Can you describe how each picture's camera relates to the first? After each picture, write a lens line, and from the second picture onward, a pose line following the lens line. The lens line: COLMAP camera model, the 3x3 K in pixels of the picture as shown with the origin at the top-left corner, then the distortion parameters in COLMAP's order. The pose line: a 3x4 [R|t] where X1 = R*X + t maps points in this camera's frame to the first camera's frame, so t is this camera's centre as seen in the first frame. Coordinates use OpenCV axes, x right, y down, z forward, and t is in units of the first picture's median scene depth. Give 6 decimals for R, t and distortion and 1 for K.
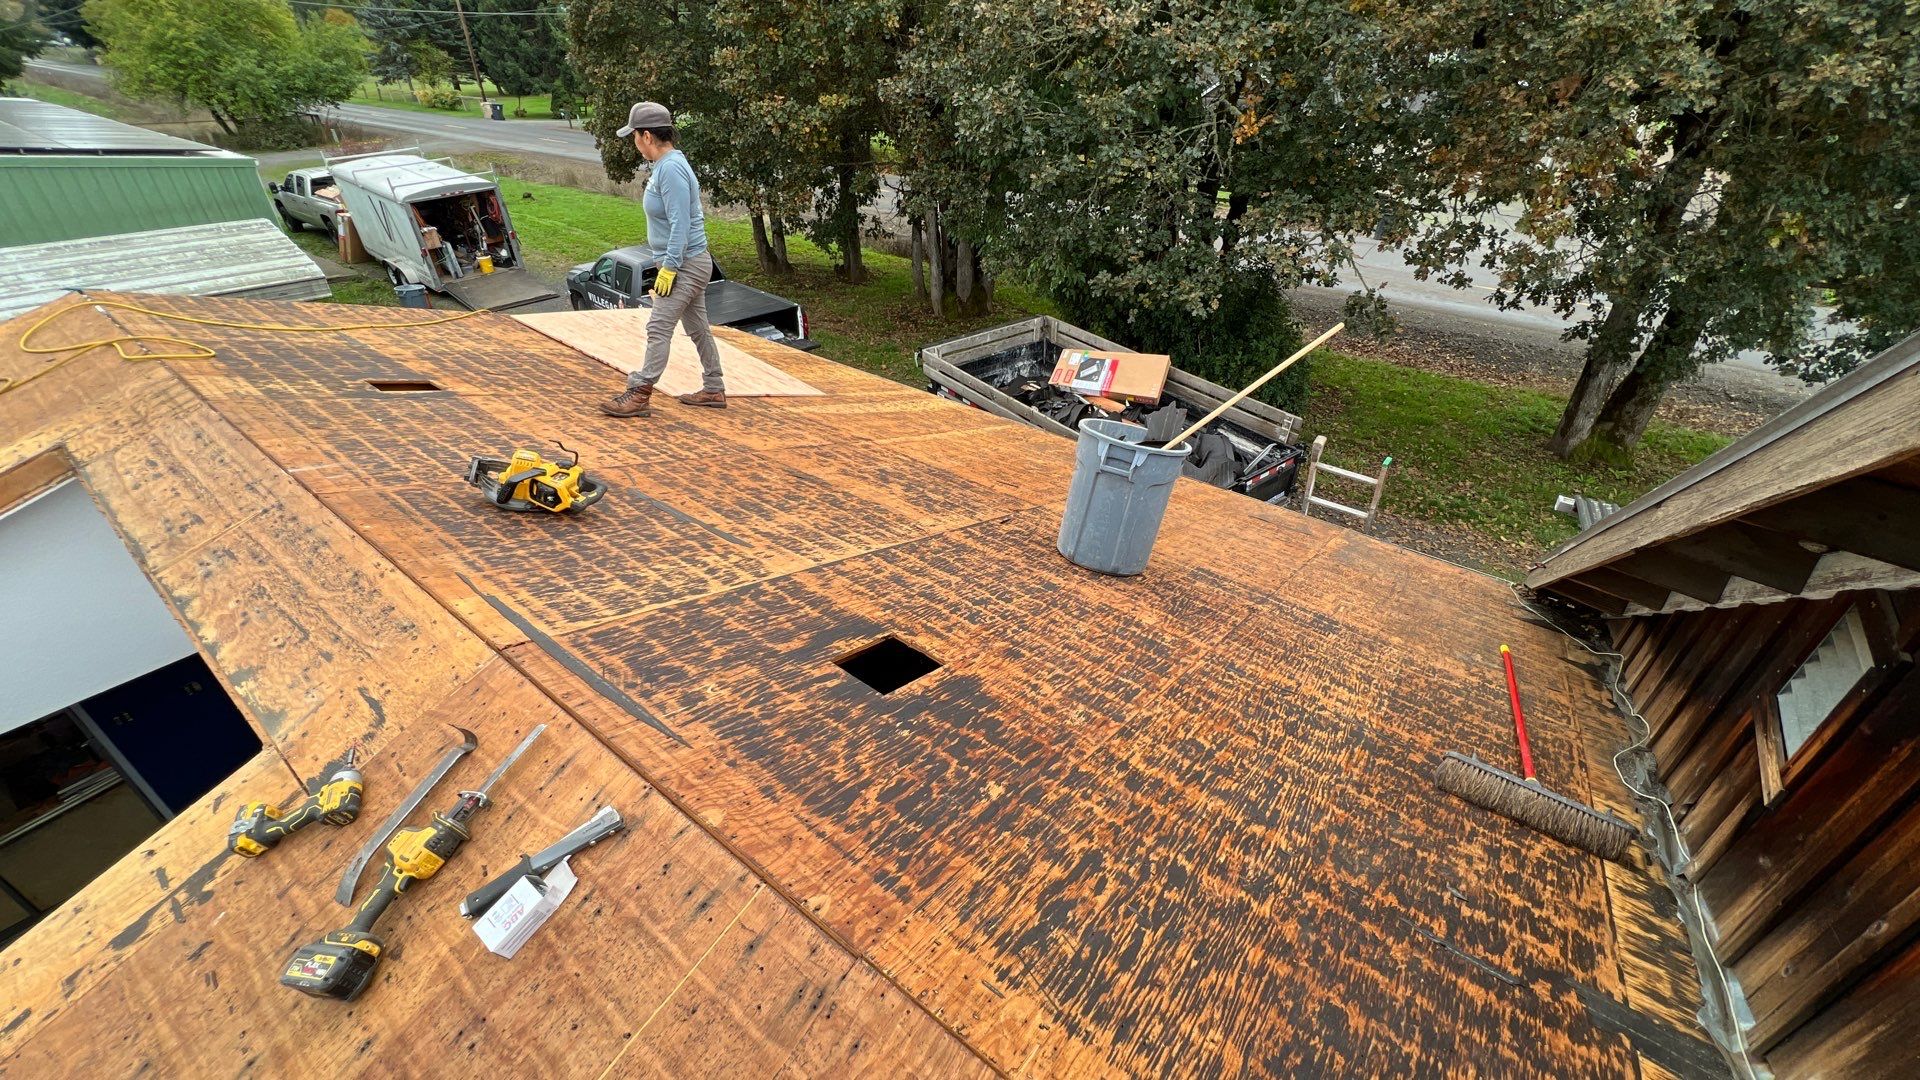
lens RADIAL K [[769.7, 0, 964.3], [0, 769.7, 543.2], [0, 0, 1]] dist [0.000183, -0.000220]
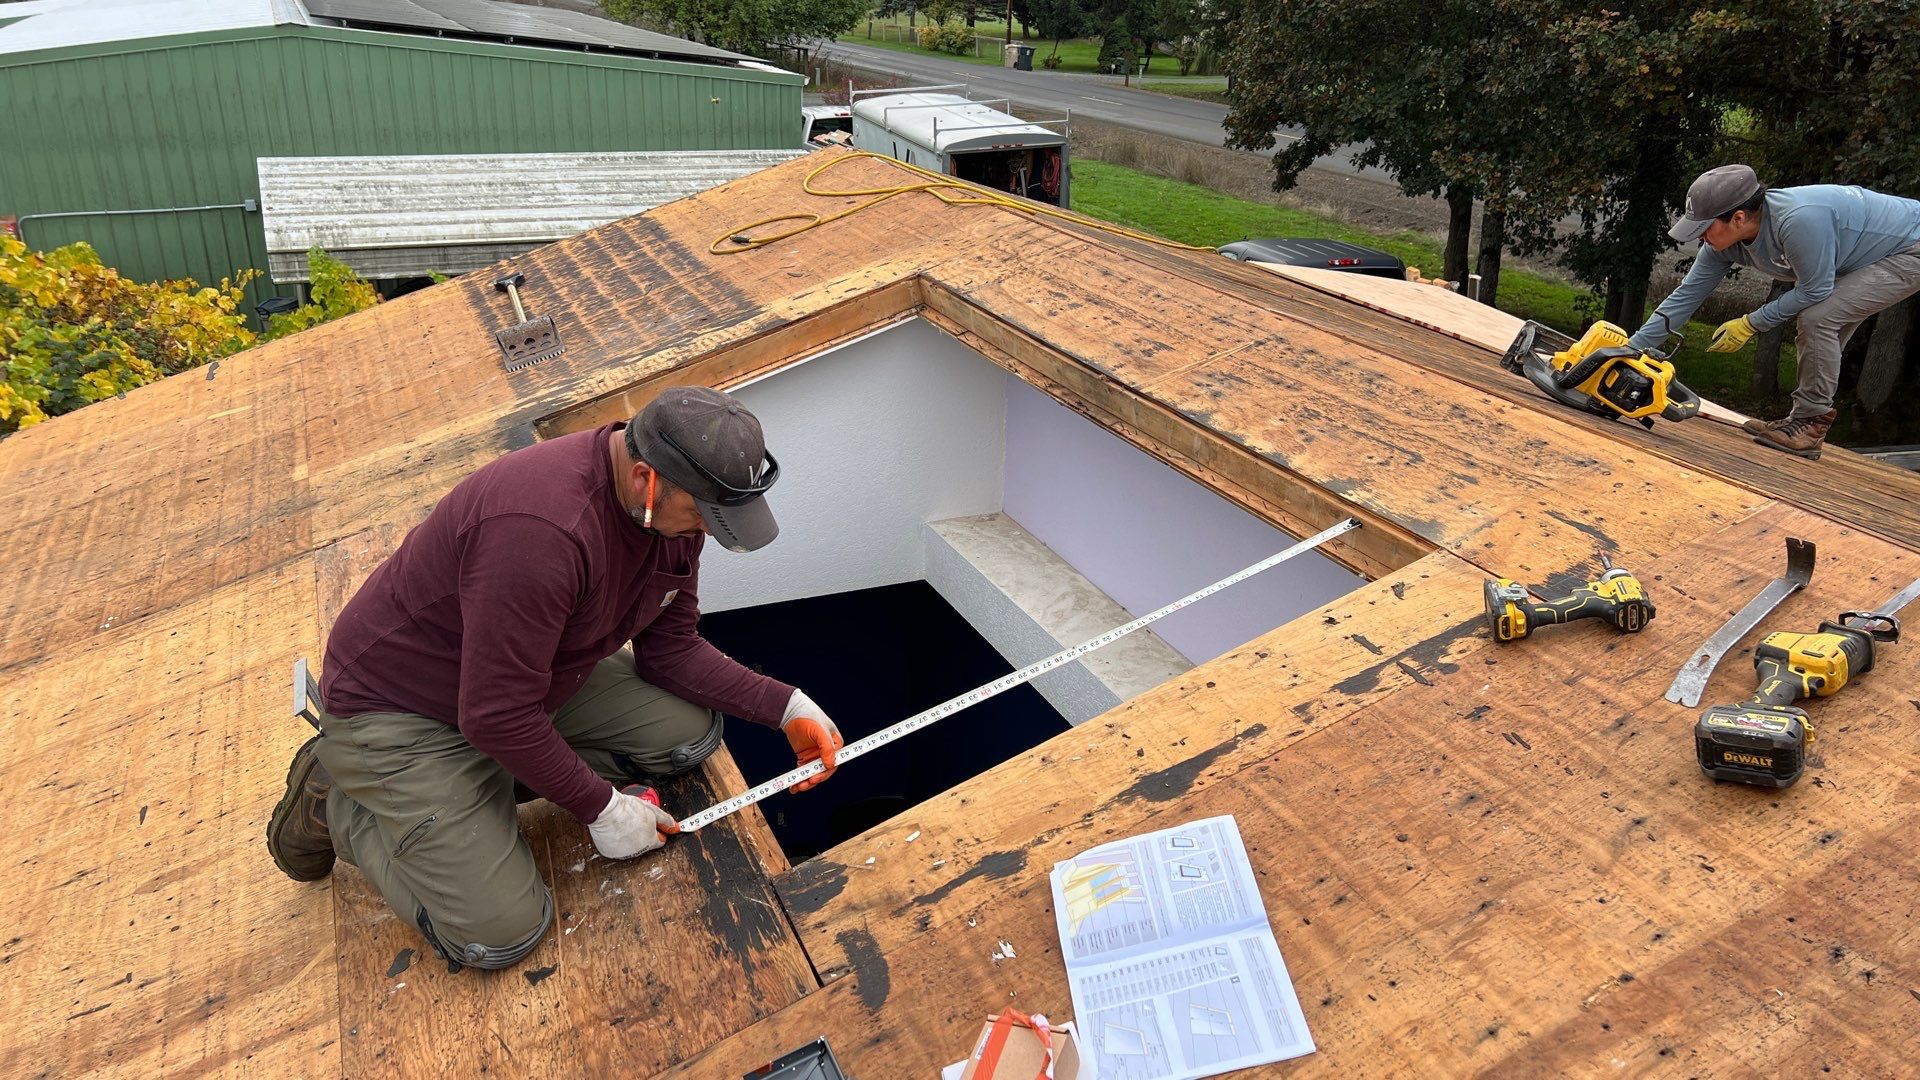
lens RADIAL K [[1458.7, 0, 957.8], [0, 1458.7, 554.0], [0, 0, 1]] dist [0.035590, -0.016951]
pose [[0.873185, 0.191934, -0.448006, -0.100508], [-0.277857, 0.951226, -0.134033, 0.088637], [0.400429, 0.241517, 0.883927, -0.068783]]
